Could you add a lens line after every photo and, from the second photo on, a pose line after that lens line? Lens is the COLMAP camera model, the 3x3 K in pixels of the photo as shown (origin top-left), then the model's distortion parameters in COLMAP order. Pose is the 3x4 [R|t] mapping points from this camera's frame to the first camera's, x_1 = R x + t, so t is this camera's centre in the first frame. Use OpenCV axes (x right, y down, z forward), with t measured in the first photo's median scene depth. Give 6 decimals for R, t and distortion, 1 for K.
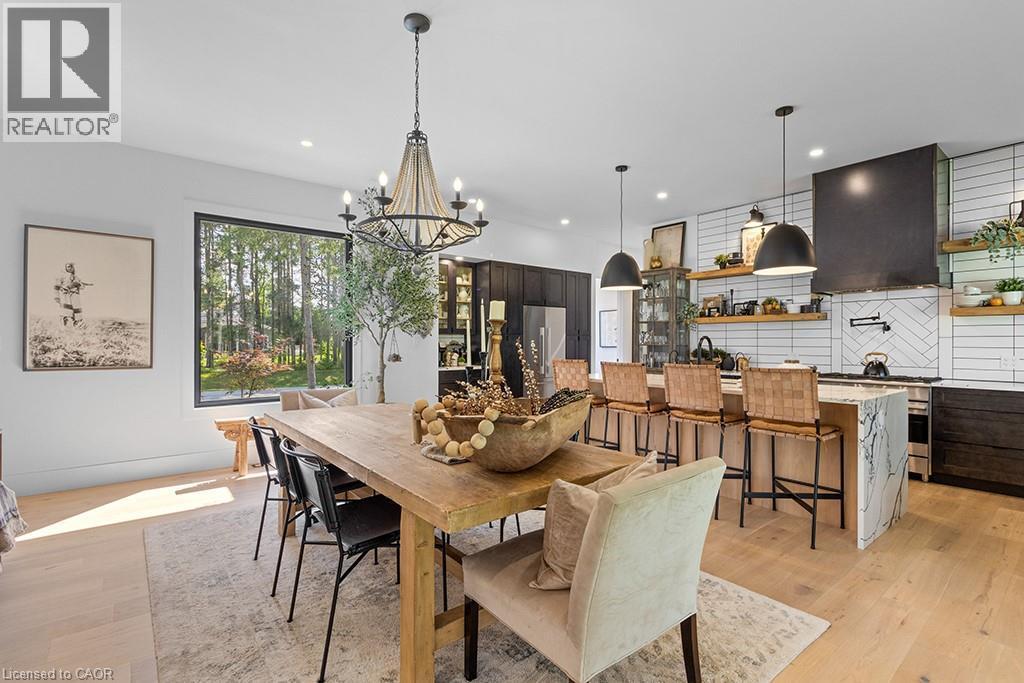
lens RADIAL K [[471.4, 0, 510.3], [0, 471.4, 340.8], [0, 0, 1]] dist [0.007525, 0.000009]
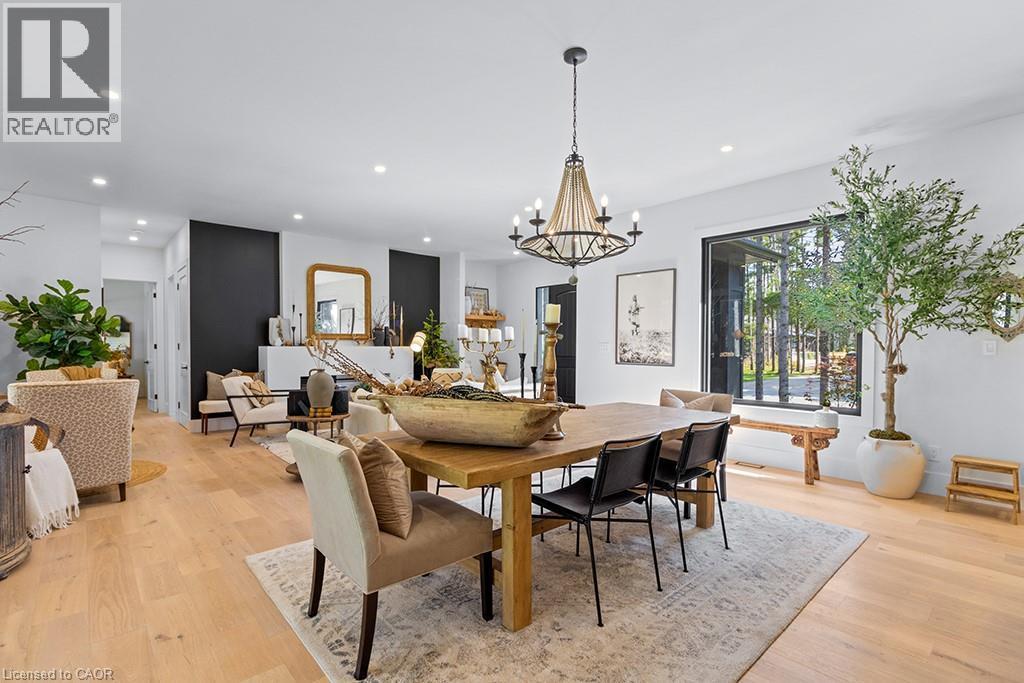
lens RADIAL K [[471.4, 0, 506.9], [0, 471.4, 358.0], [0, 0, 1]] dist [0.007525, 0.000009]
pose [[0.060713, 0.024929, -0.997844, 0.578173], [0.000970, 0.999686, 0.025034, 0.001458], [0.998155, -0.002488, 0.060669, 0.492927]]
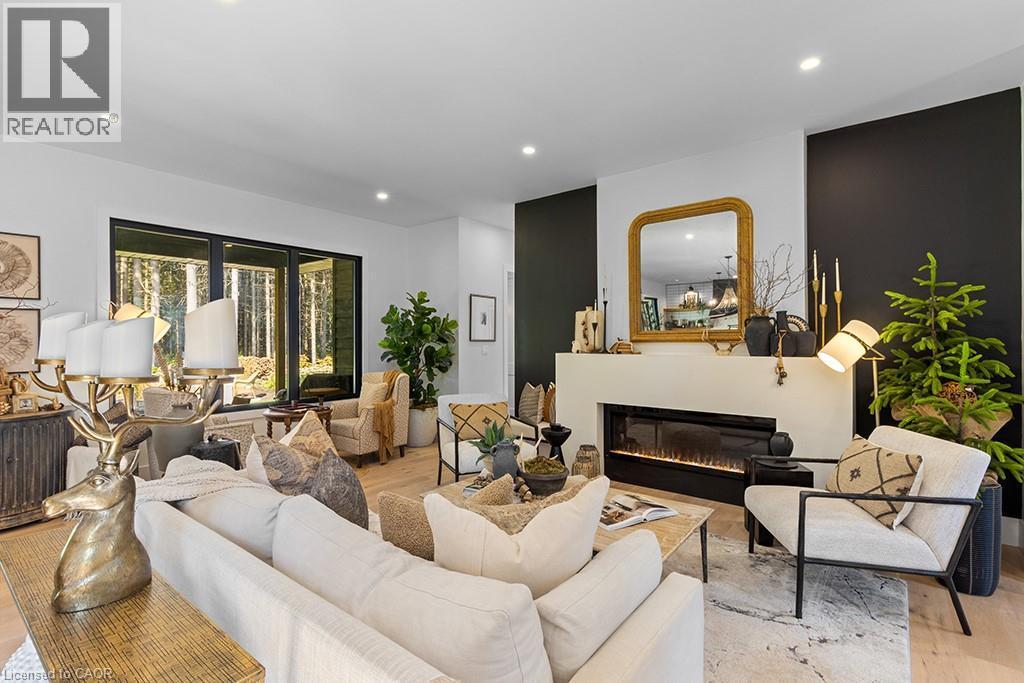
lens RADIAL K [[471.4, 0, 513.3], [0, 471.4, 335.8], [0, 0, 1]] dist [0.007525, 0.000009]
pose [[-0.966731, 0.009466, -0.255622, -0.798581], [0.011820, 0.999901, -0.007676, -0.037280], [0.255524, -0.010442, -0.966746, 0.853904]]
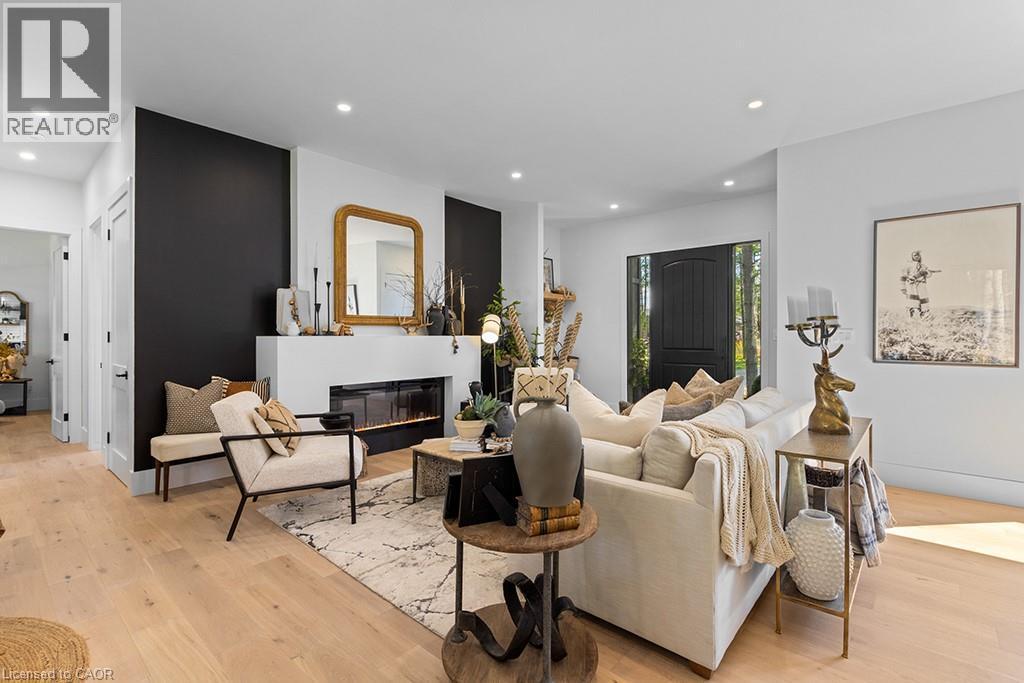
lens RADIAL K [[471.4, 0, 507.6], [0, 471.4, 335.1], [0, 0, 1]] dist [0.007525, 0.000009]
pose [[0.169732, 0.001585, -0.985489, -0.132239], [0.005093, 0.999984, 0.002486, -0.002541], [0.985477, -0.005441, 0.169721, 0.032792]]
